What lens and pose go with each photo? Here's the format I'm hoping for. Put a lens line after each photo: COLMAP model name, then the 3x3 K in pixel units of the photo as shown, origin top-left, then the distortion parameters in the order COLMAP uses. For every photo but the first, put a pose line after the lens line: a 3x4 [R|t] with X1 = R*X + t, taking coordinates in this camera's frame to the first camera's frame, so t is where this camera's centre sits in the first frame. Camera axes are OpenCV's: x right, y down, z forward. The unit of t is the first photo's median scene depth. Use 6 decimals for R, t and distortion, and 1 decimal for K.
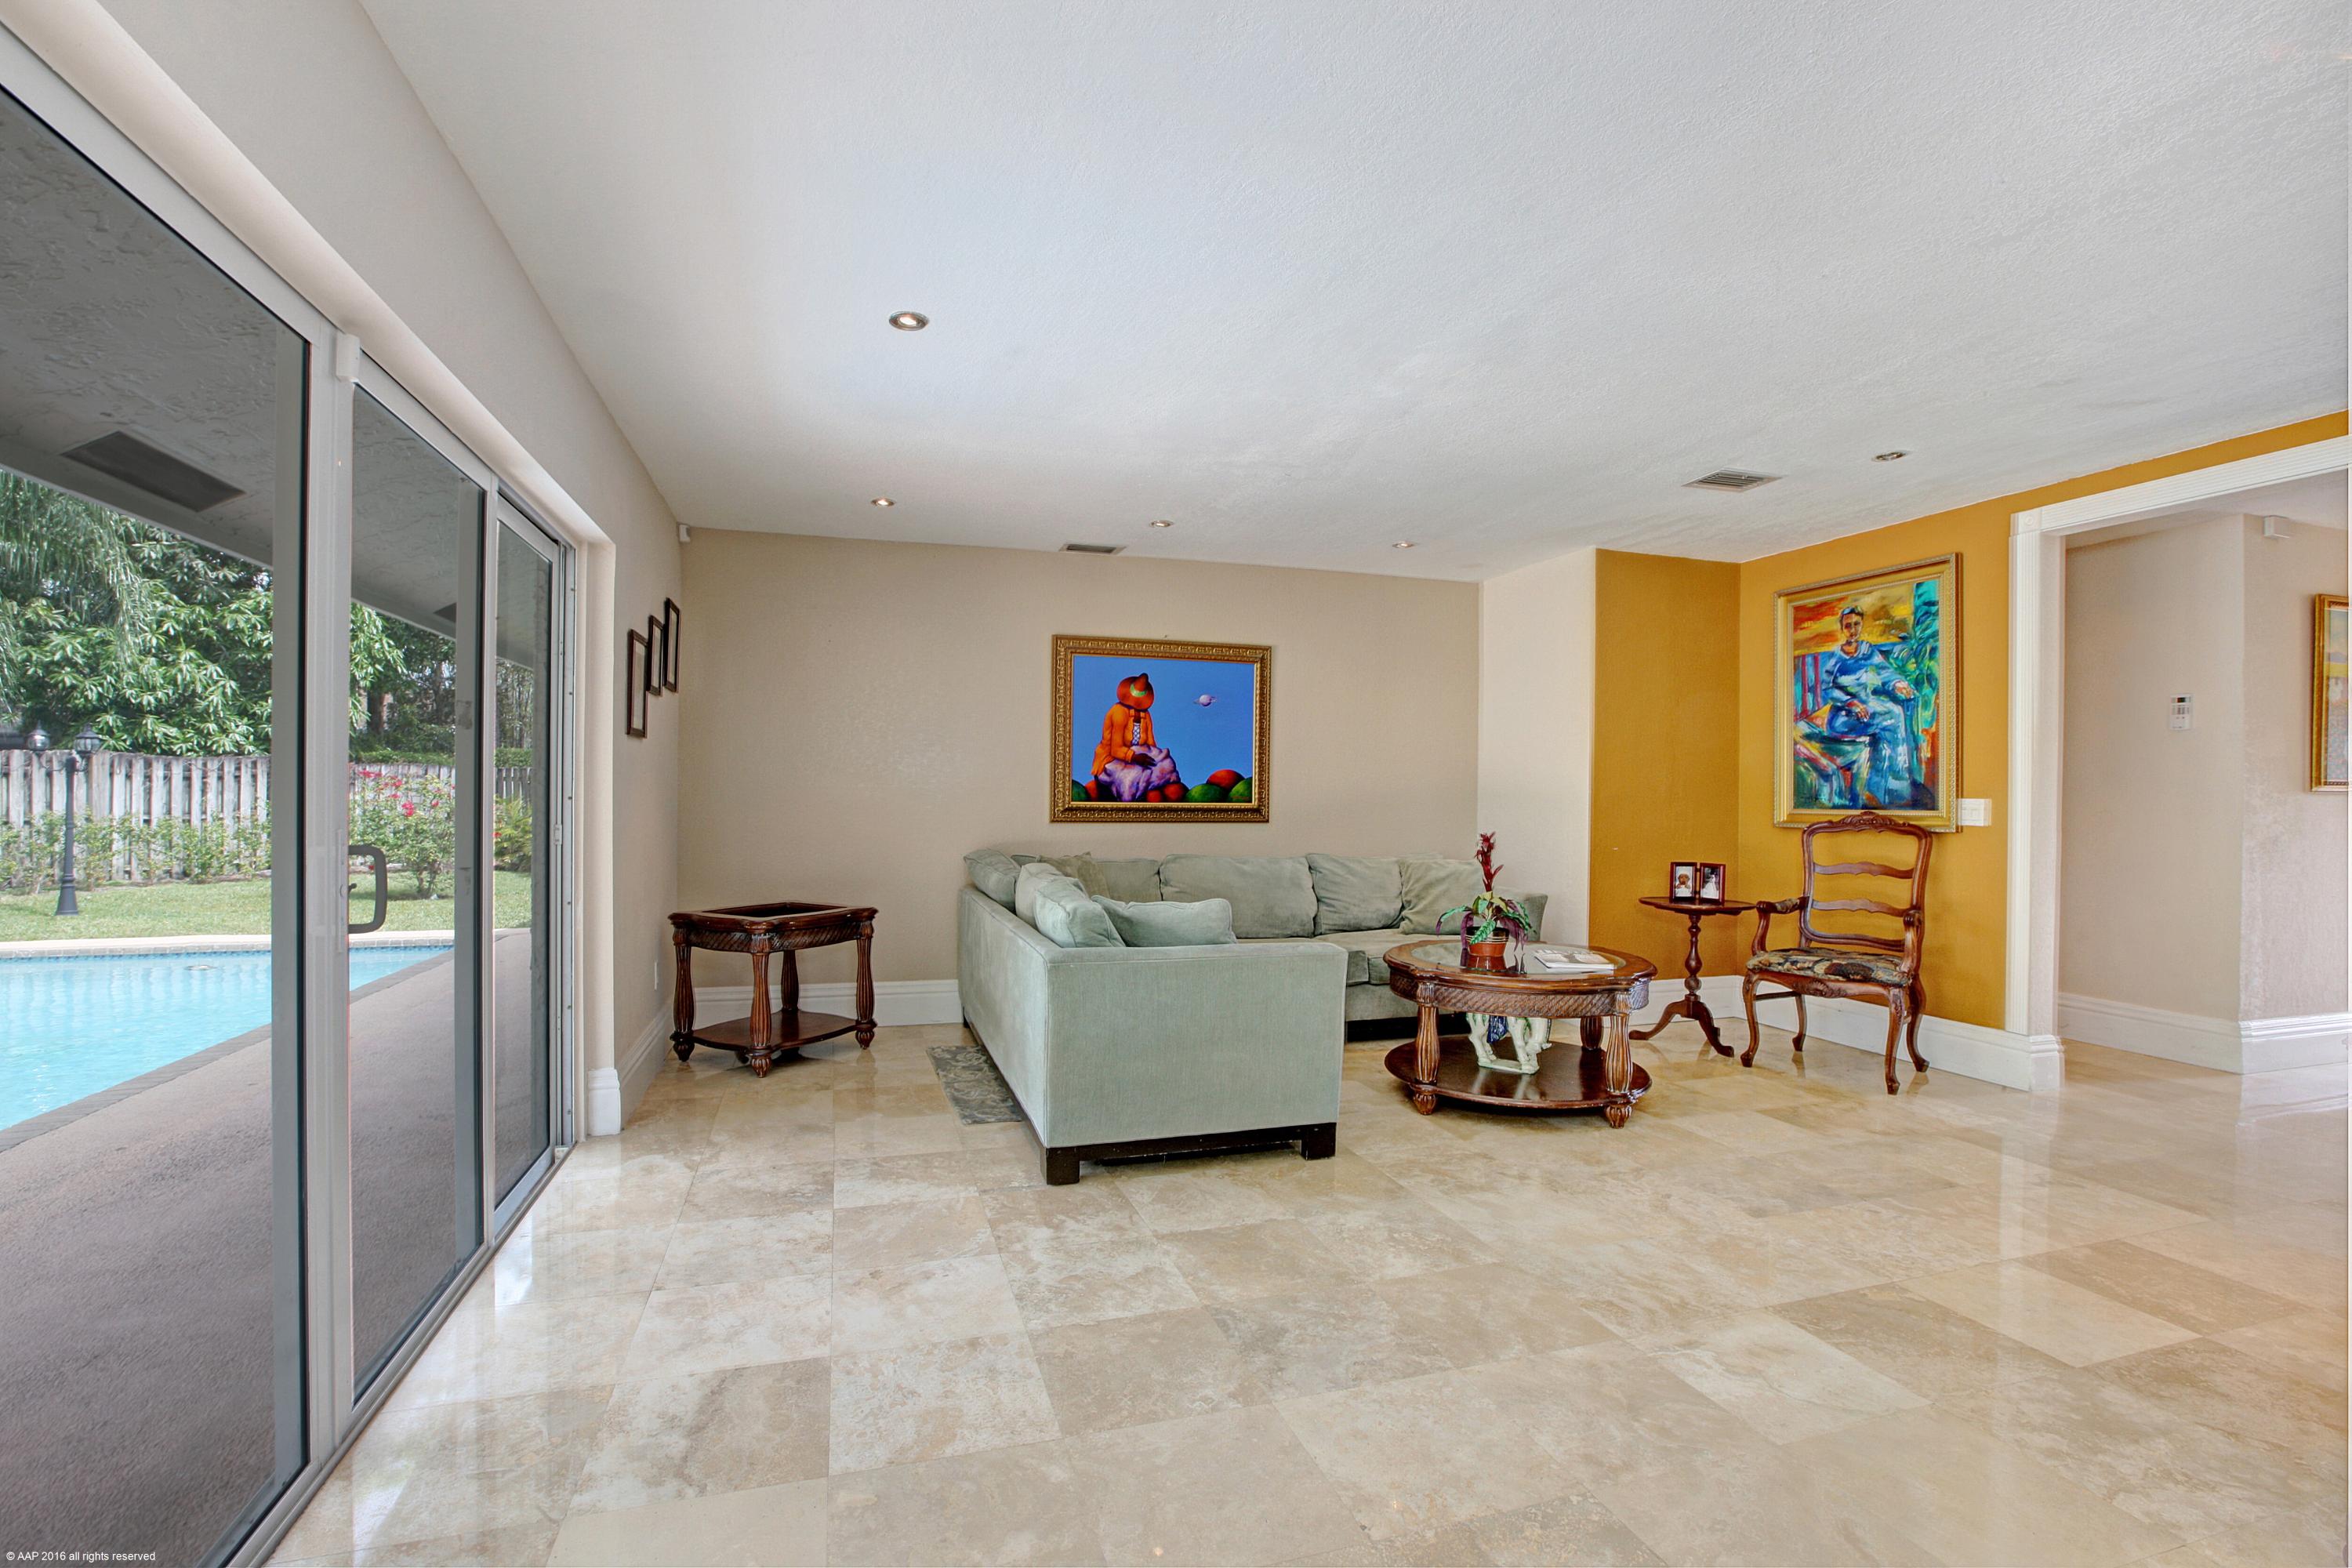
lens RADIAL K [[1084.2, 0, 1171.4], [0, 1084.2, 789.5], [0, 0, 1]] dist [-0.016246, 0.001511]
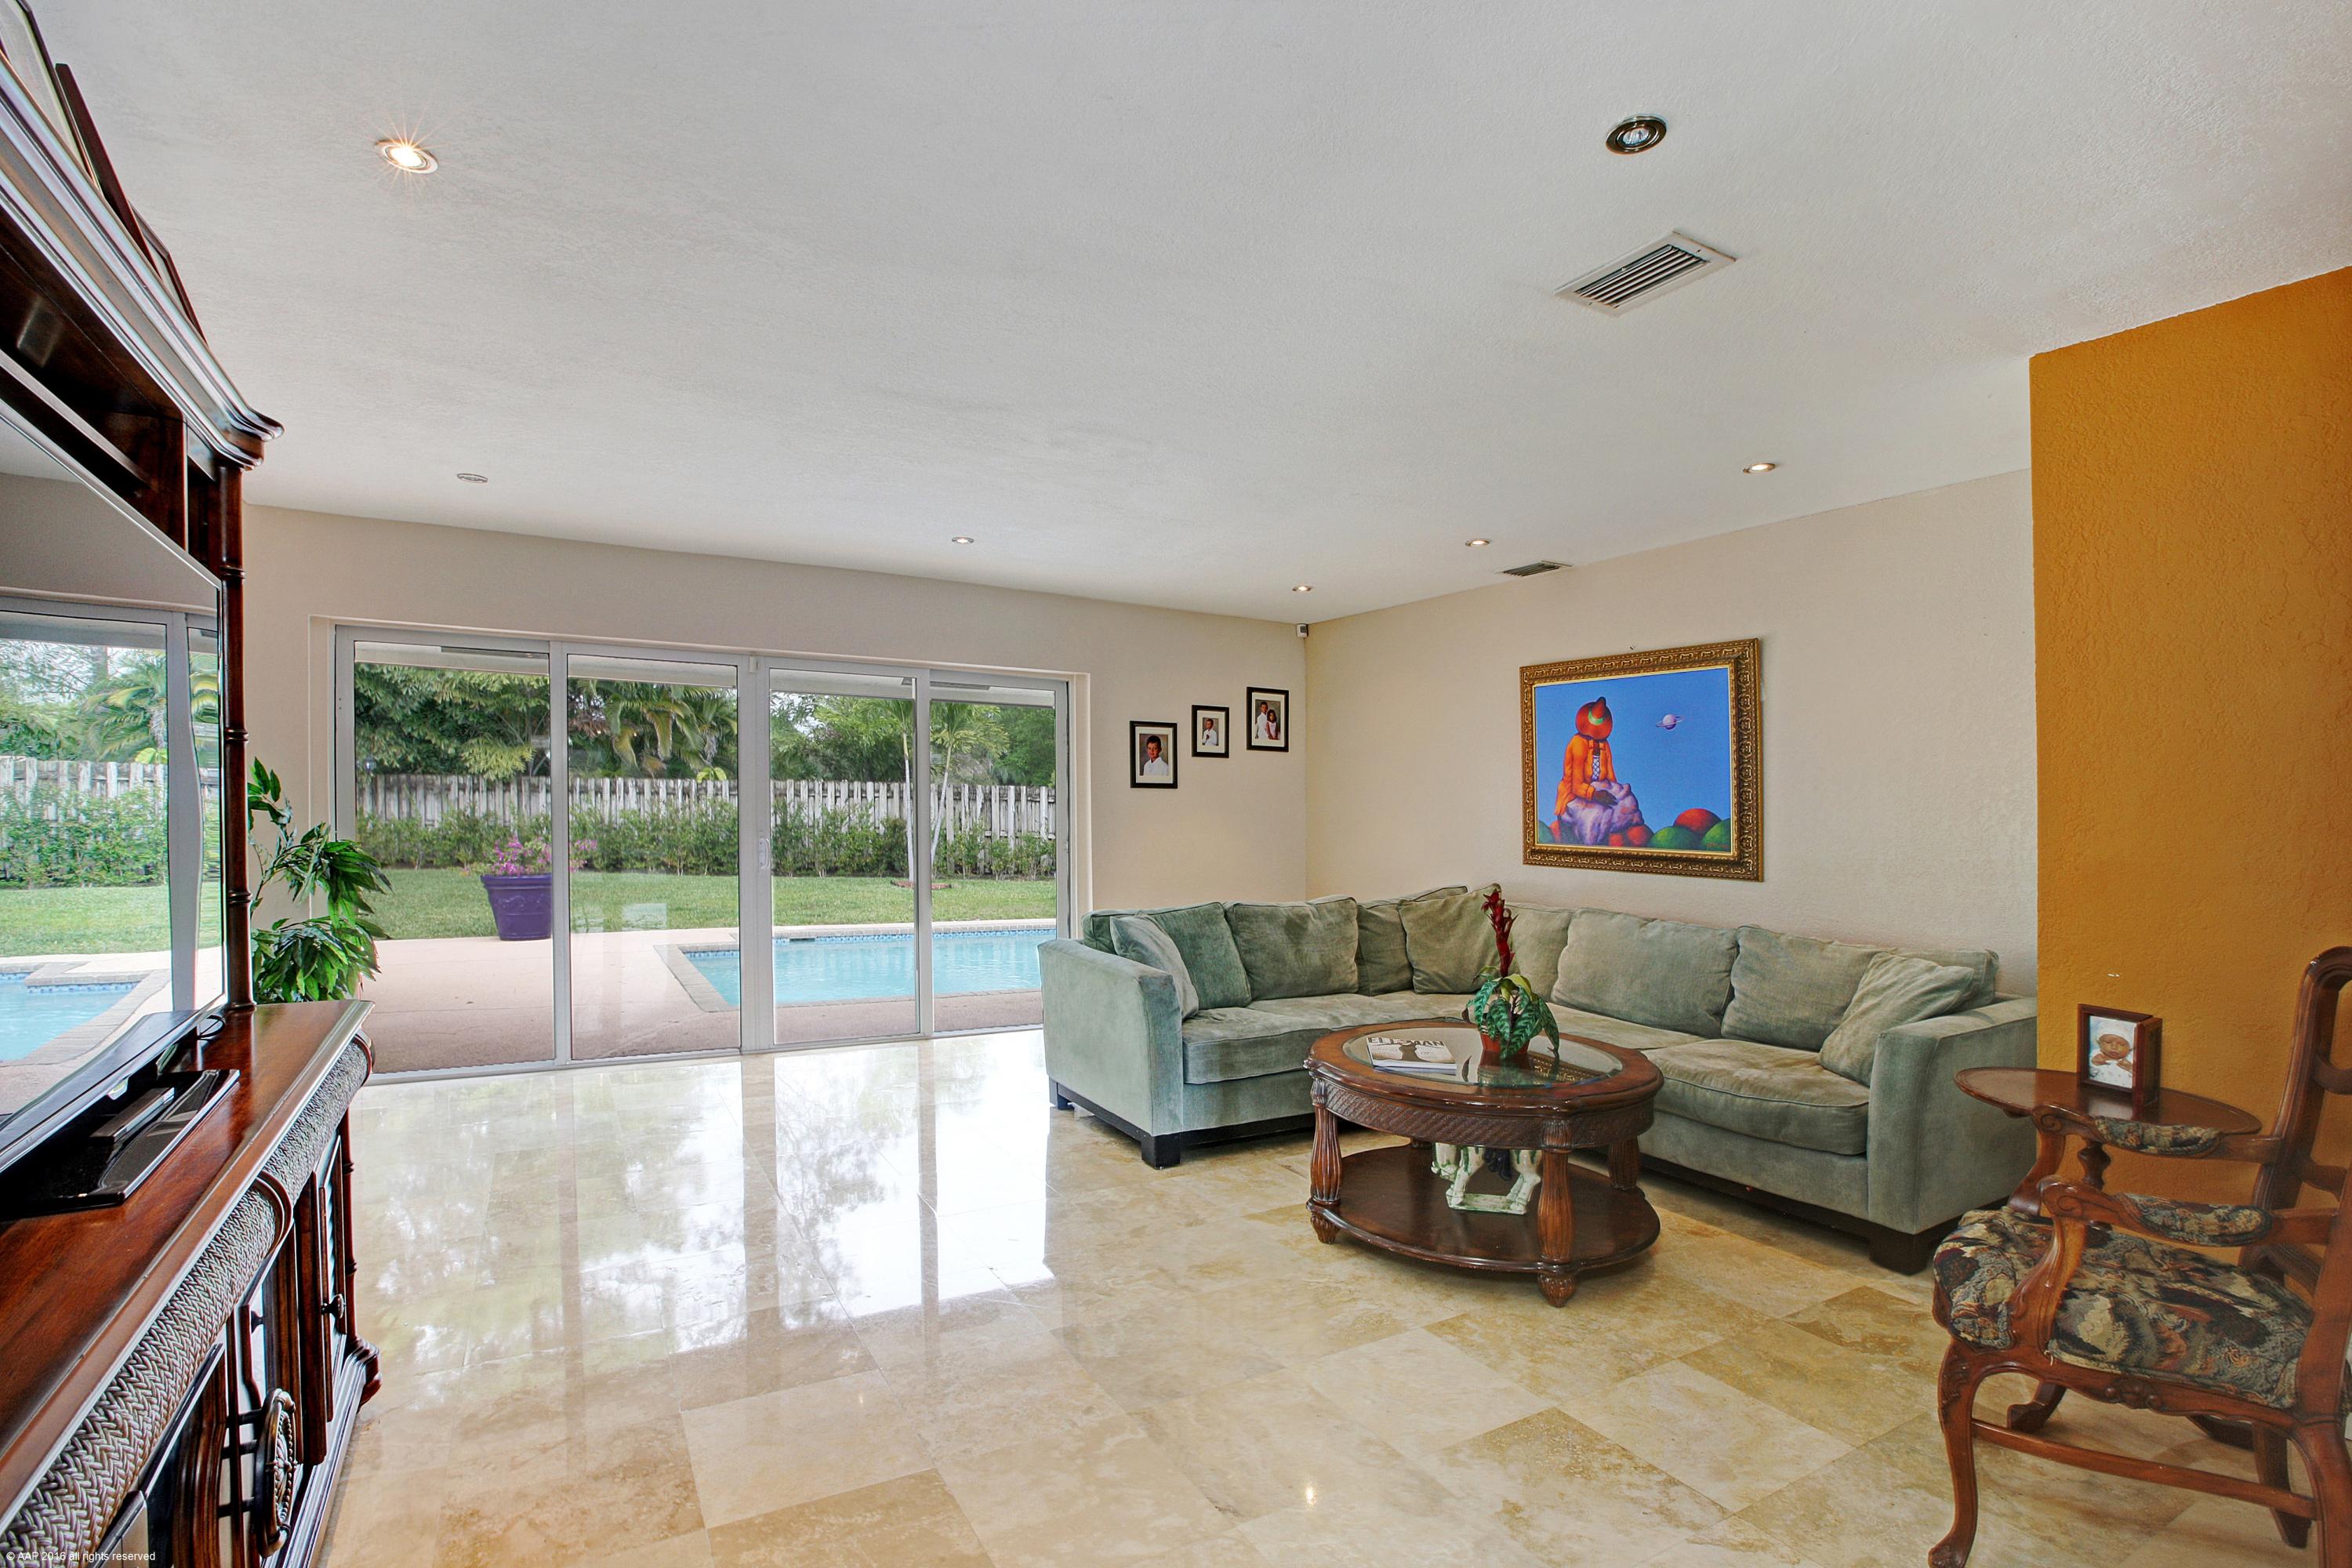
lens RADIAL K [[1084.2, 0, 1151.5], [0, 1084.2, 843.4], [0, 0, 1]] dist [-0.016246, 0.001511]
pose [[0.206541, 0.033309, -0.977871, 0.746203], [-0.013617, 0.999421, 0.031167, -0.012773], [0.978343, 0.006878, 0.206875, 0.476698]]
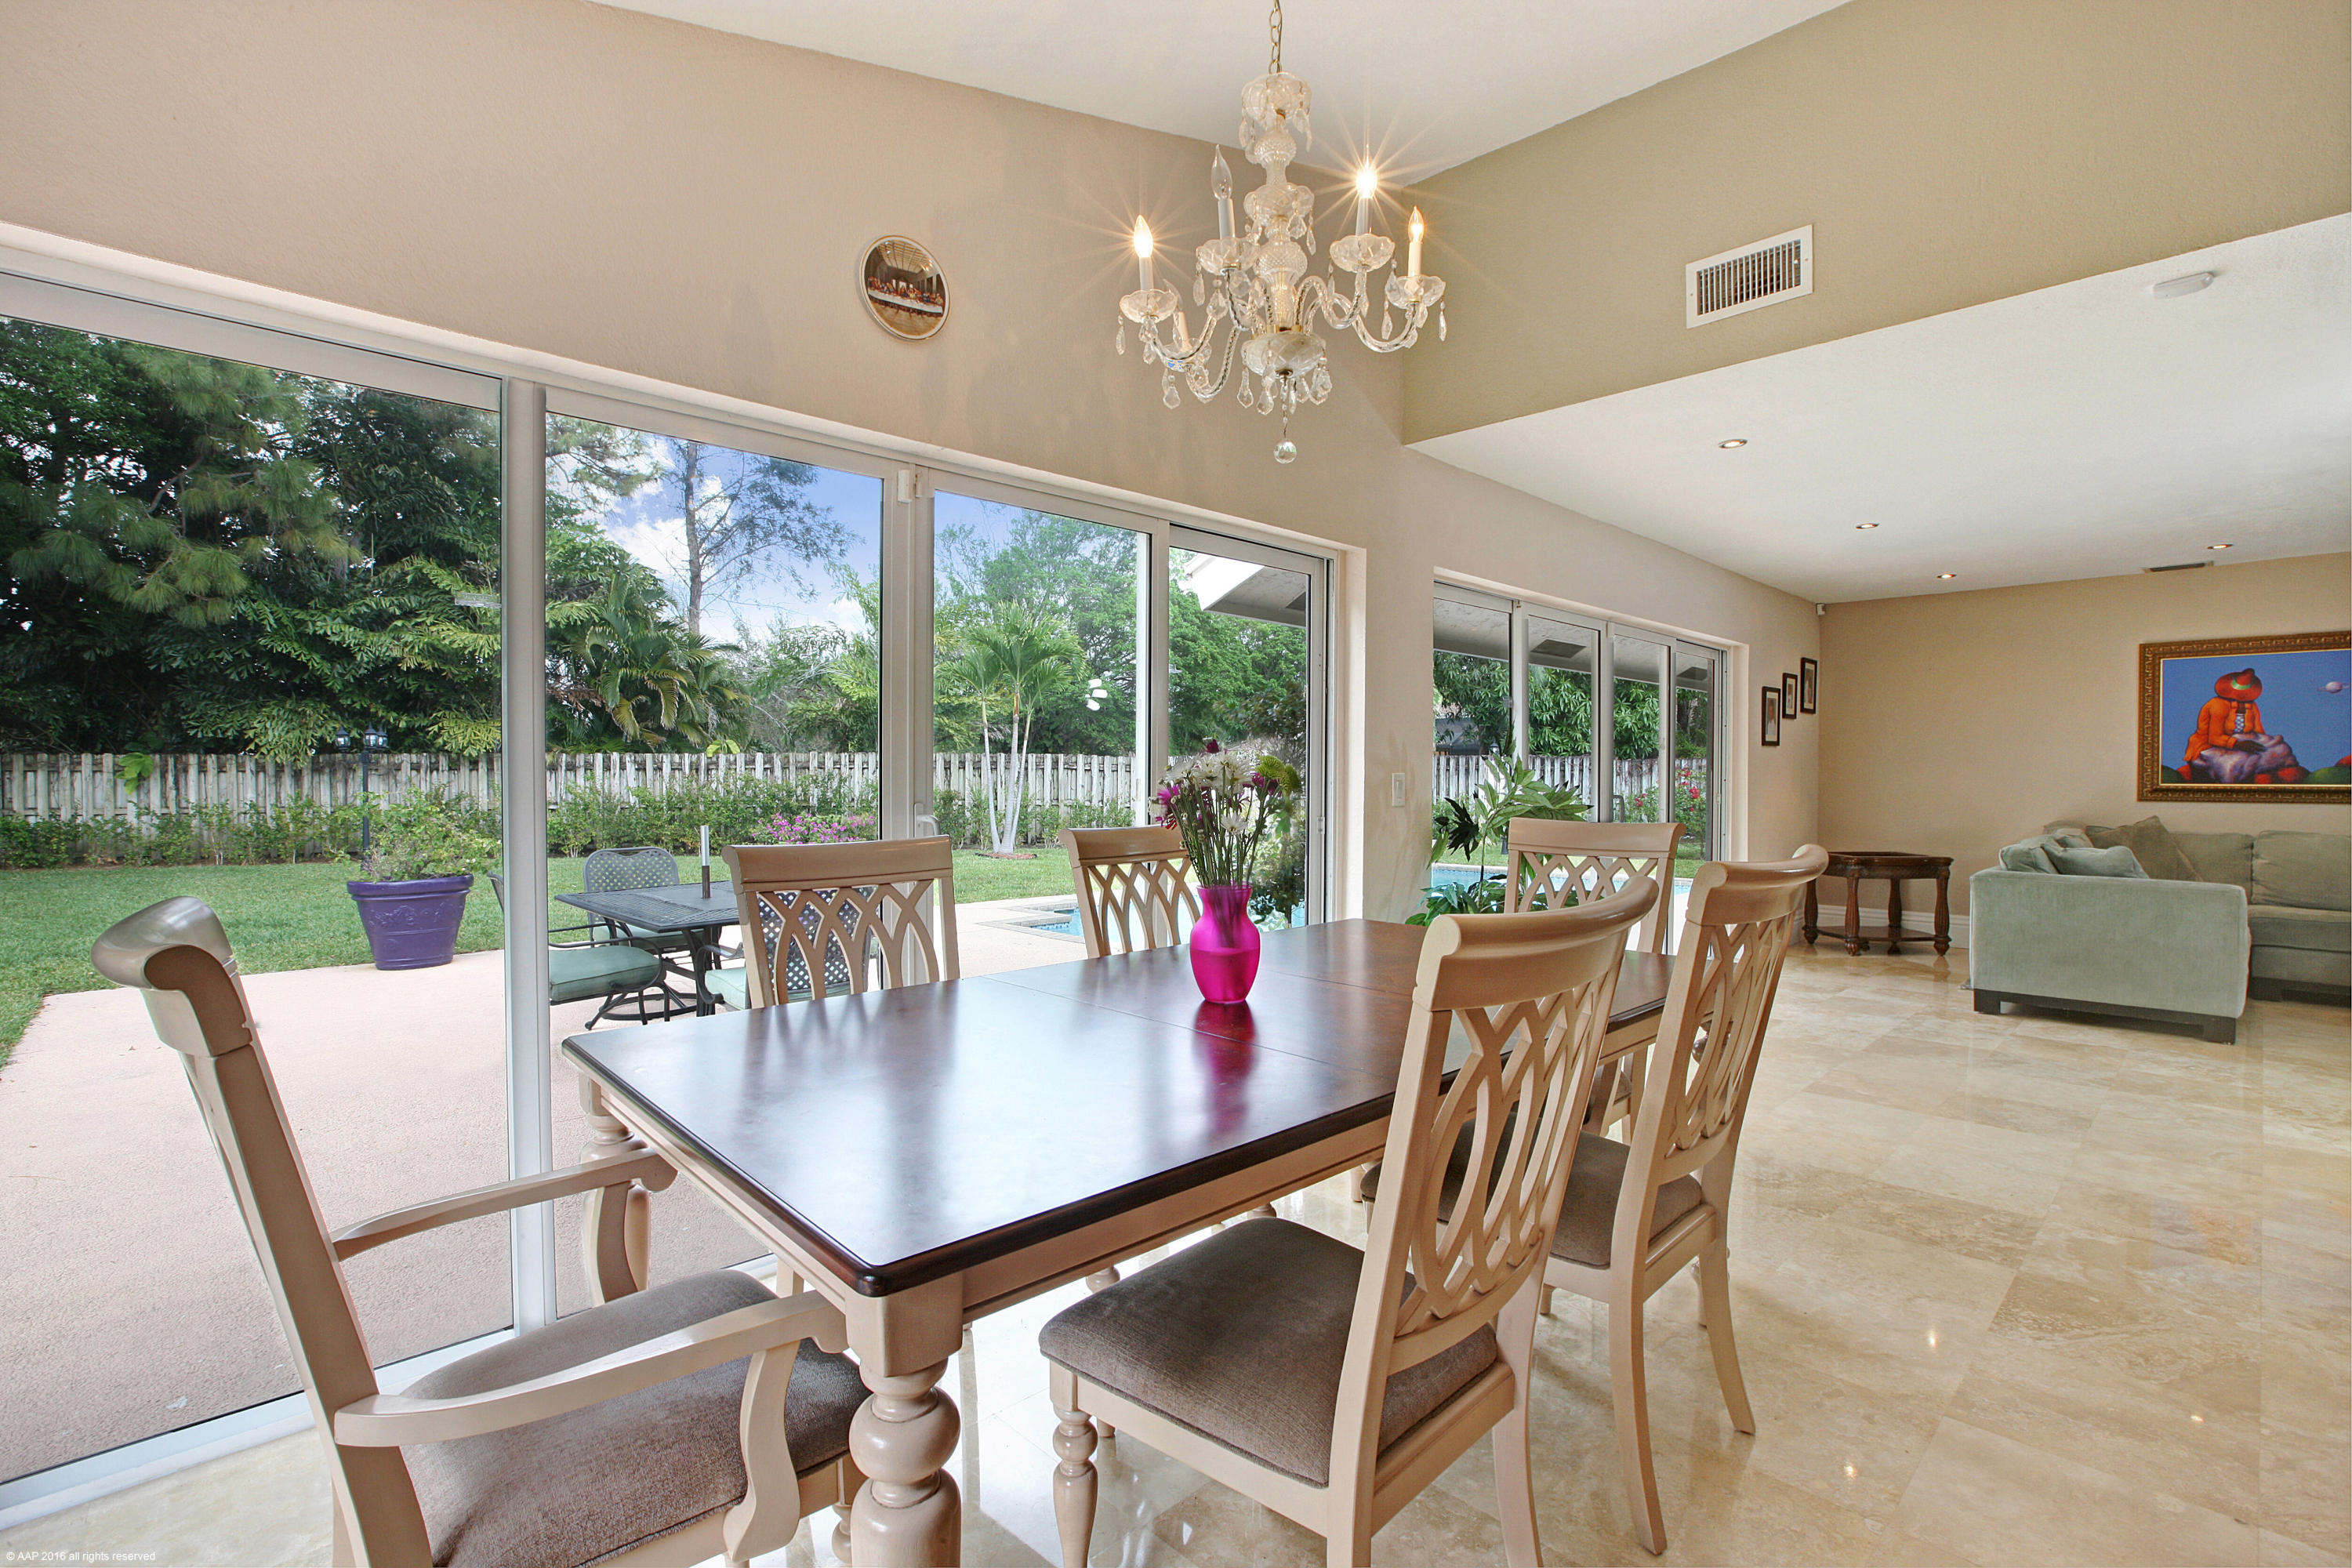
lens RADIAL K [[1084.2, 0, 1130.7], [0, 1084.2, 812.6], [0, 0, 1]] dist [-0.016246, 0.001511]
pose [[0.430743, 0.024446, -0.902144, 0.474647], [0.008578, 0.999477, 0.031179, -0.002815], [0.902434, -0.021168, 0.430308, -0.515487]]
